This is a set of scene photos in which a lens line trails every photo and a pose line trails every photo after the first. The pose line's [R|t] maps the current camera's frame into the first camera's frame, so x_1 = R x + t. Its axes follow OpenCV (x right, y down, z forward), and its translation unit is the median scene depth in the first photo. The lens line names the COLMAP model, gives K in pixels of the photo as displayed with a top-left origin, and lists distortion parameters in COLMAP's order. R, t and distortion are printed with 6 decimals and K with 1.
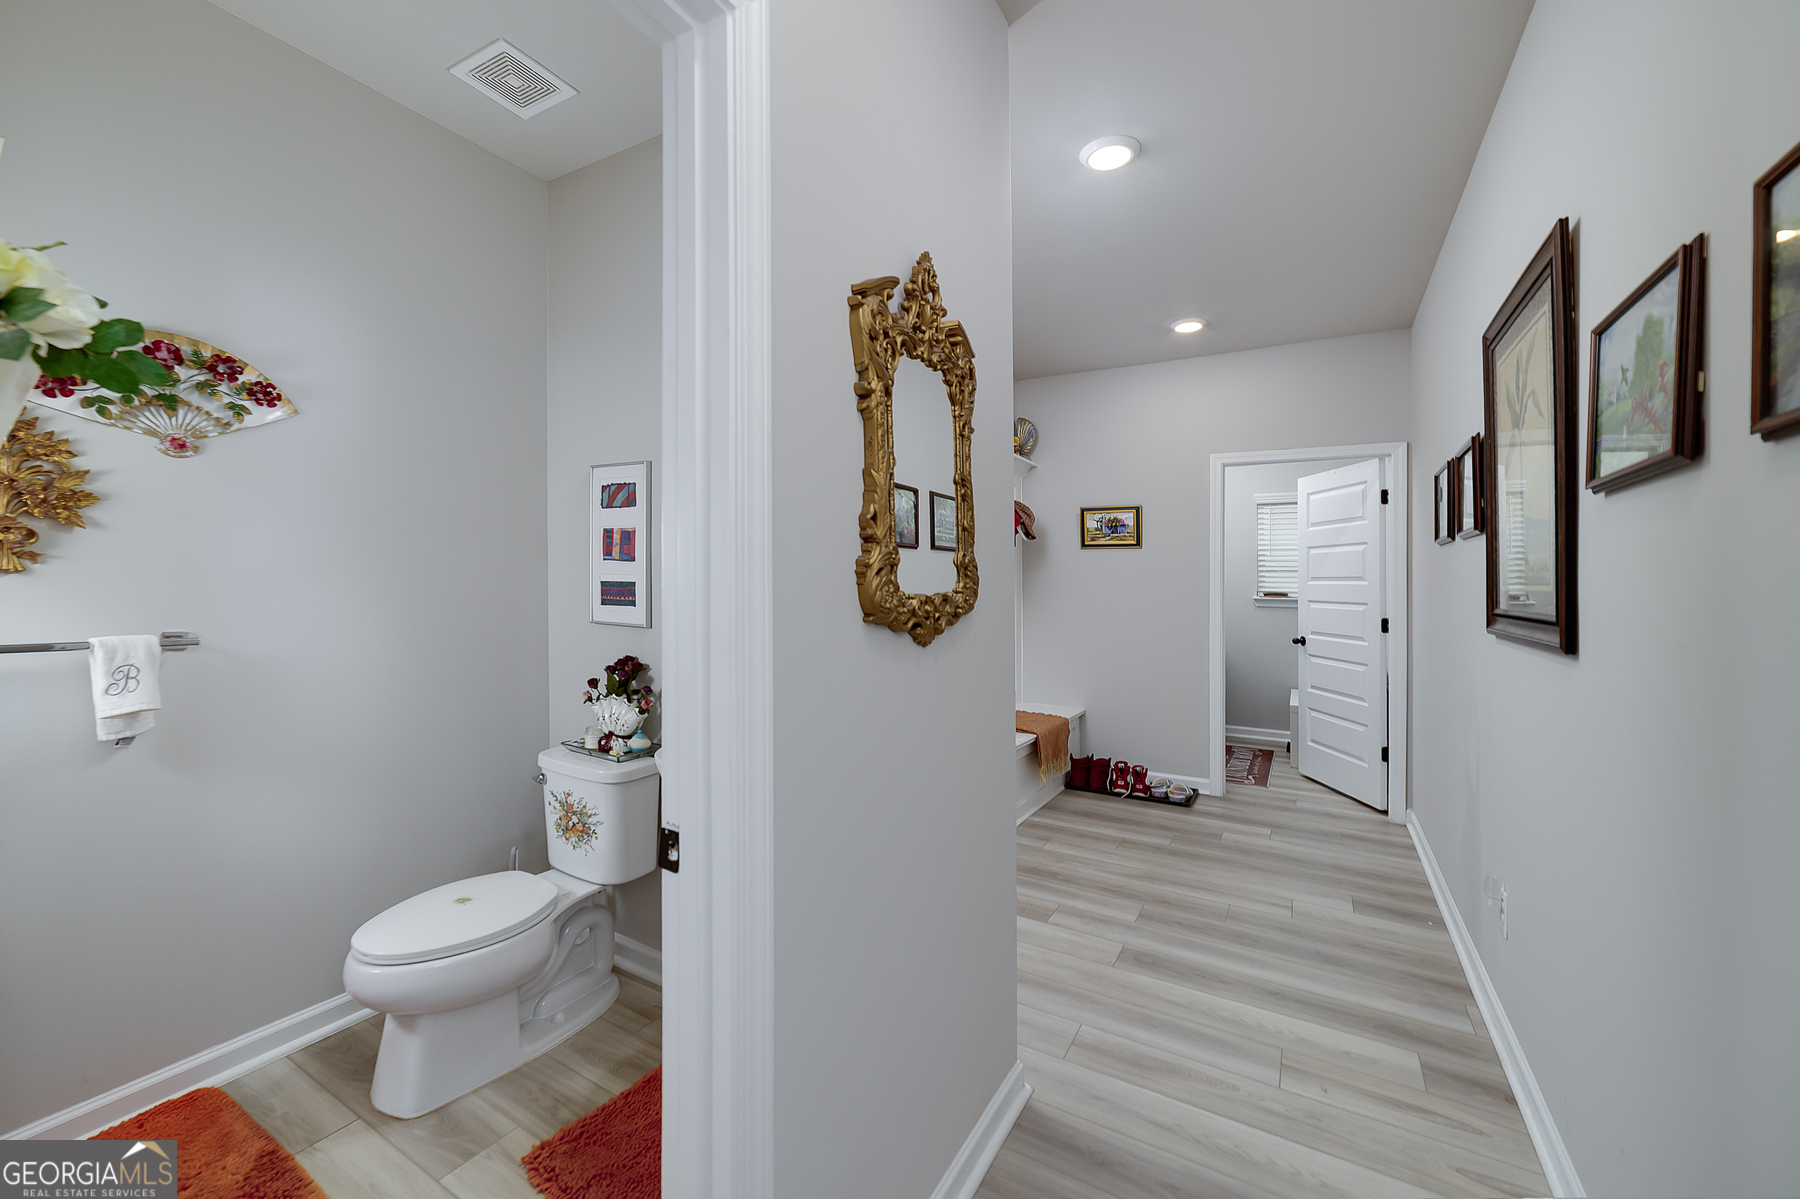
lens RADIAL K [[712.9, 0, 834.4], [0, 712.9, 588.1], [0, 0, 1]] dist [-0.005909, 0.001248]
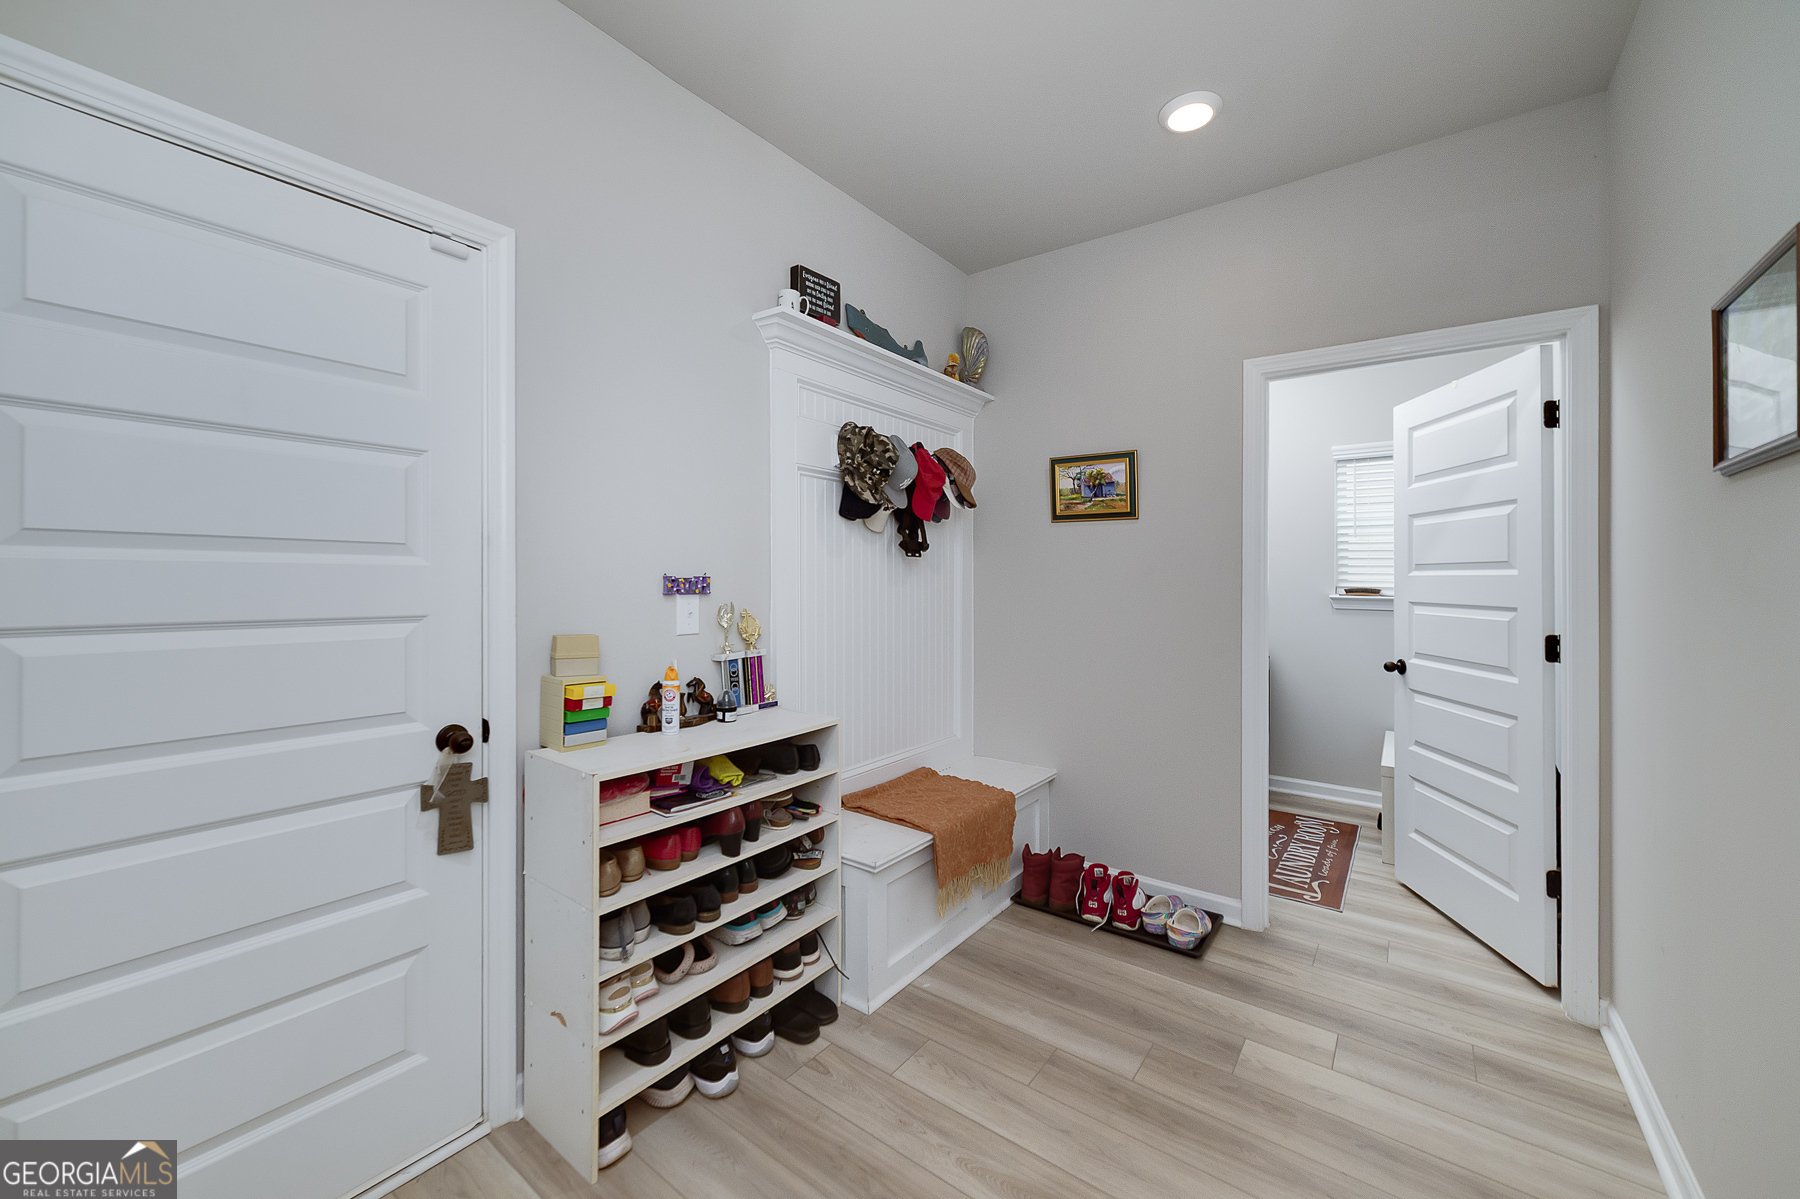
lens RADIAL K [[712.9, 0, 901.5], [0, 712.9, 588.3], [0, 0, 1]] dist [-0.005909, 0.001248]
pose [[0.999350, -0.004194, -0.035792, 0.259780], [0.004369, 0.999979, 0.004810, 0.001369], [0.035771, -0.004963, 0.999348, 0.386677]]
